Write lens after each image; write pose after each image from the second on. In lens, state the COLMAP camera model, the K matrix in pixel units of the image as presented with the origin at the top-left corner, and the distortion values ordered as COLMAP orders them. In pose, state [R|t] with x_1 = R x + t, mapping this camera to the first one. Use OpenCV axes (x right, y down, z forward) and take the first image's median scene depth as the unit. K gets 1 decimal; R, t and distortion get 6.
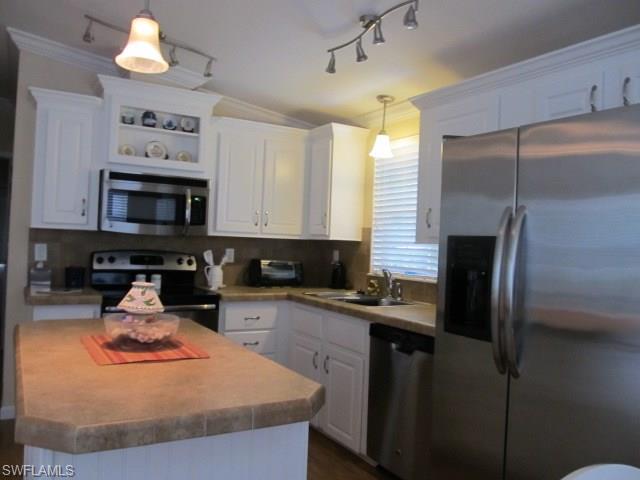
lens RADIAL K [[524.2, 0, 318.9], [0, 524.2, 241.5], [0, 0, 1]] dist [-0.052680, 0.010399]
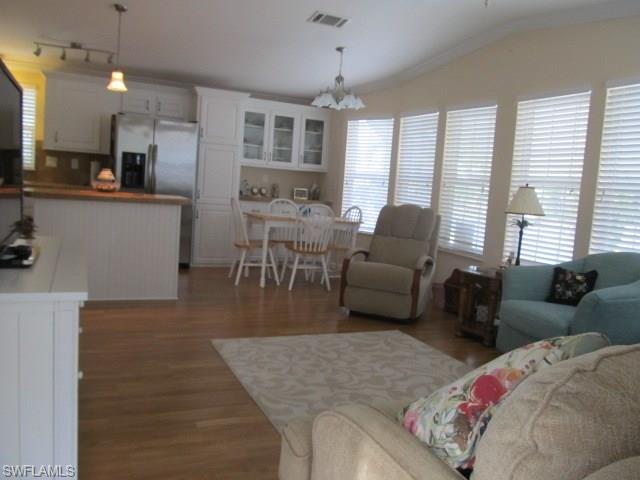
lens RADIAL K [[524.2, 0, 320.4], [0, 524.2, 233.6], [0, 0, 1]] dist [-0.052680, 0.010399]
pose [[0.110767, -0.124642, 0.985999, -1.330541], [-0.073728, 0.988340, 0.133221, -0.014571], [-0.991108, -0.087453, 0.100286, -0.179354]]
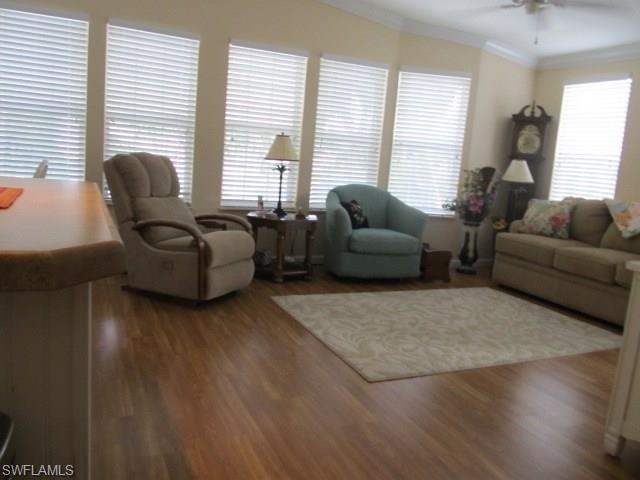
lens RADIAL K [[524.2, 0, 321.2], [0, 524.2, 237.0], [0, 0, 1]] dist [-0.052680, 0.010399]
pose [[-0.986482, -0.140628, 0.084121, -0.417929], [-0.127018, 0.980543, 0.149675, 0.040189], [-0.103533, 0.136967, -0.985150, 0.741627]]
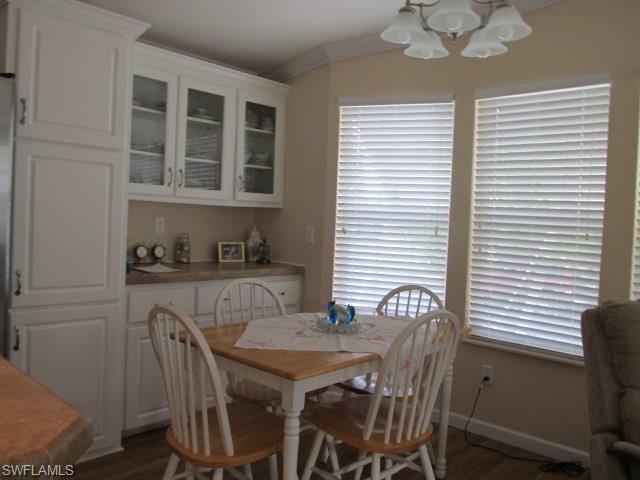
lens RADIAL K [[524.2, 0, 320.9], [0, 524.2, 241.5], [0, 0, 1]] dist [-0.052680, 0.010399]
pose [[-0.284986, -0.098619, 0.953445, -0.353253], [-0.055597, 0.994719, 0.086270, -0.008406], [-0.956918, -0.028423, -0.288964, 0.234113]]
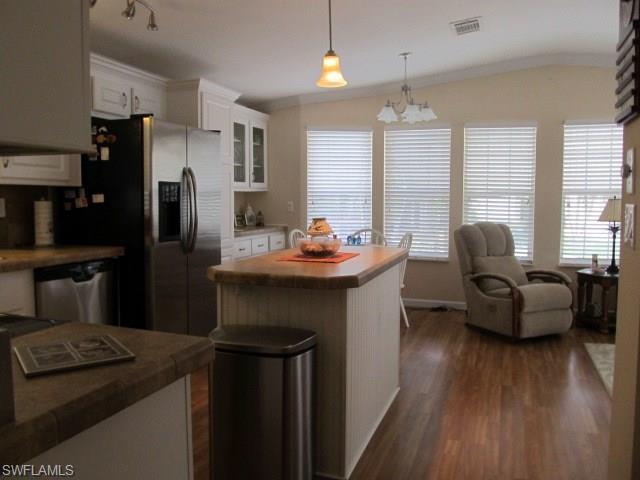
lens RADIAL K [[524.2, 0, 322.4], [0, 524.2, 237.5], [0, 0, 1]] dist [-0.052680, 0.010399]
pose [[-0.637548, -0.103022, 0.763492, -0.733461], [-0.029795, 0.993574, 0.109188, -0.021580], [-0.769834, 0.046865, -0.636521, 0.931364]]
